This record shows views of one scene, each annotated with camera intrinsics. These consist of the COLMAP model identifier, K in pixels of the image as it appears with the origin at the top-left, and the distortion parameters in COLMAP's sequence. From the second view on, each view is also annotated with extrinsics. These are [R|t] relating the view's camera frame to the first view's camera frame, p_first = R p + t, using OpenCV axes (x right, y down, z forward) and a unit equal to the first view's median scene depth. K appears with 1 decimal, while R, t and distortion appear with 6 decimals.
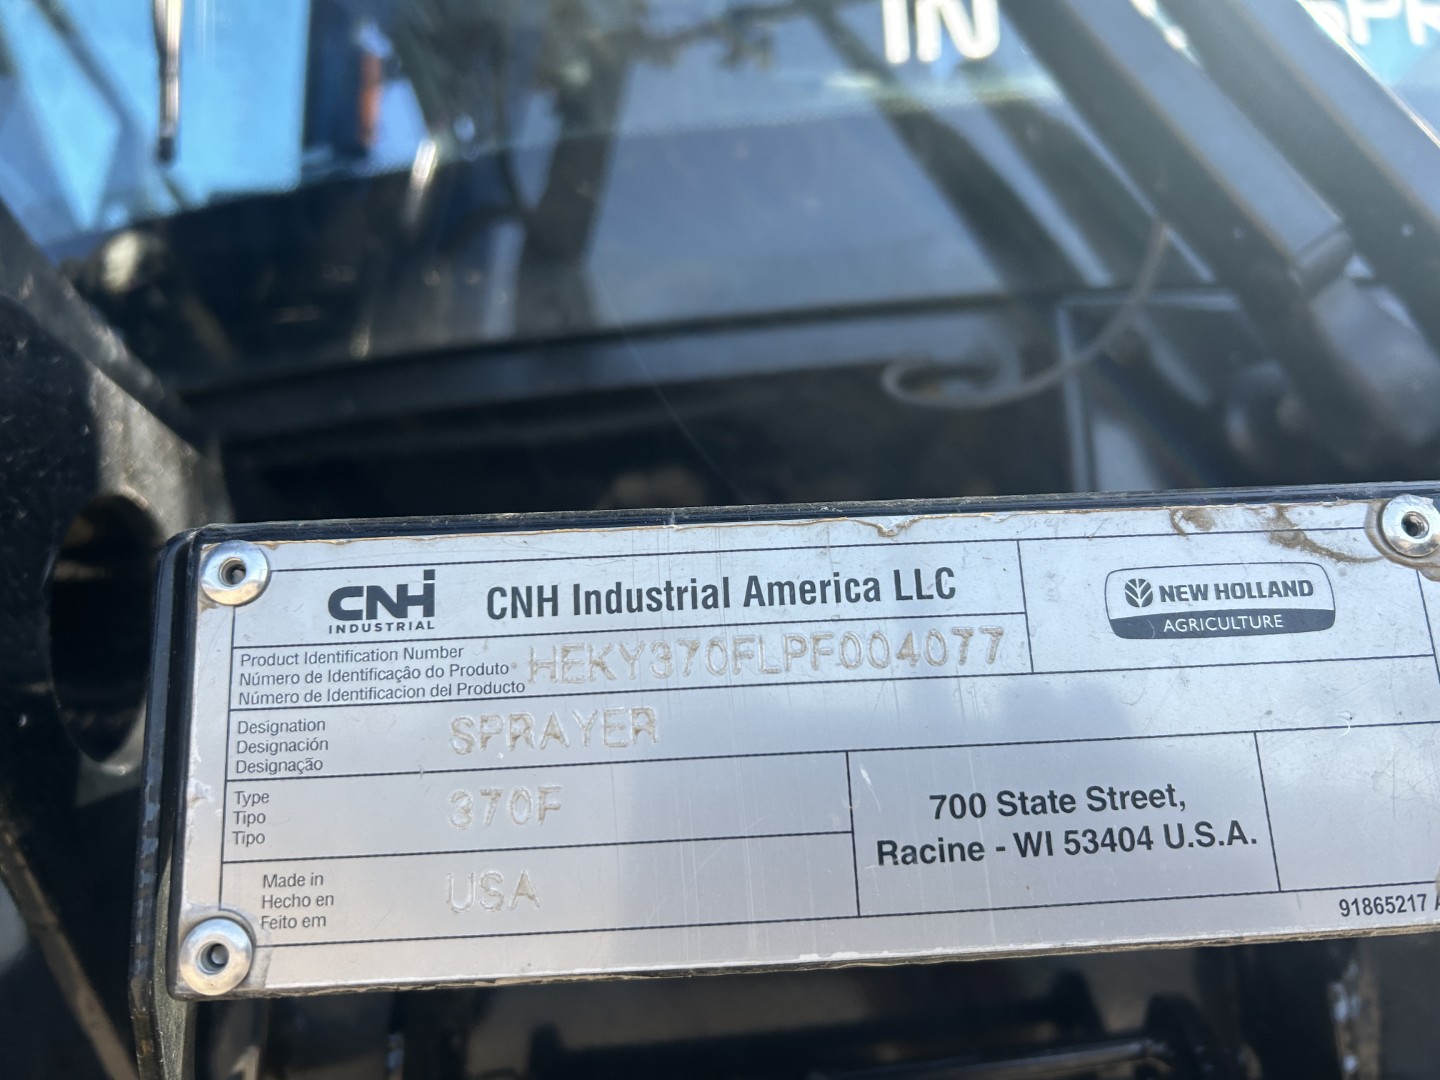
lens RADIAL K [[1102.0, 0, 716.7], [0, 1102.0, 538.0], [0, 0, 1]] dist [0.077447, -0.111172]
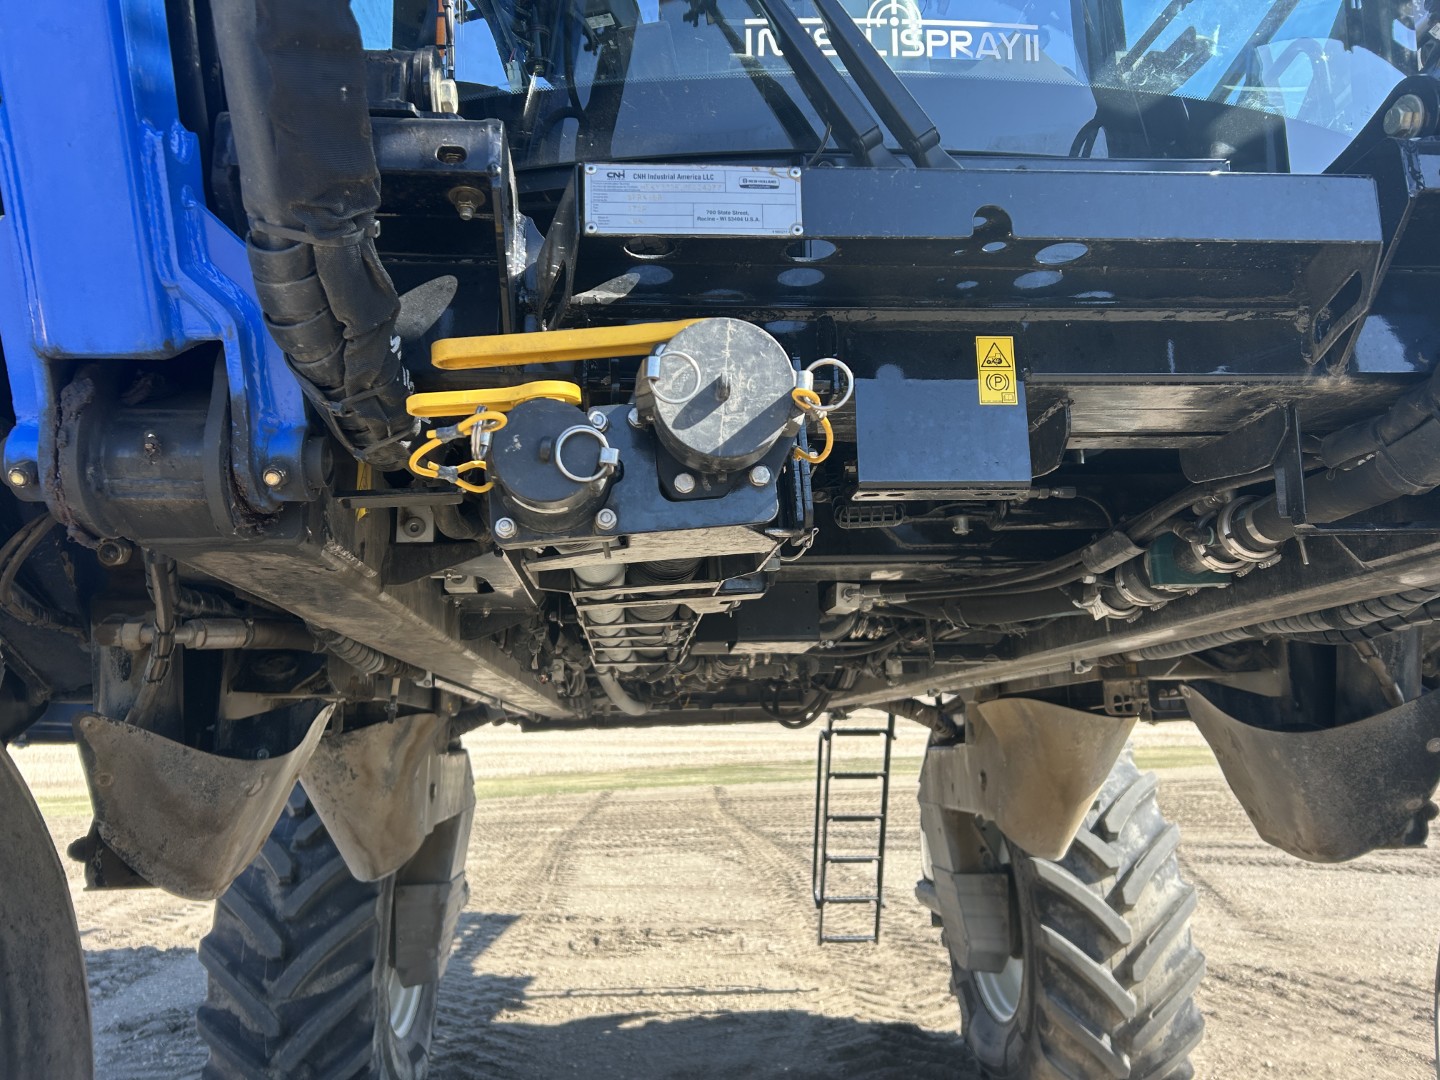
lens RADIAL K [[1102.0, 0, 716.7], [0, 1102.0, 538.0], [0, 0, 1]] dist [0.077447, -0.111172]
pose [[0.998838, 0.032305, 0.035771, 0.084989], [-0.034321, 0.997768, 0.057278, 1.612298], [-0.033841, -0.058440, 0.997717, -4.973269]]
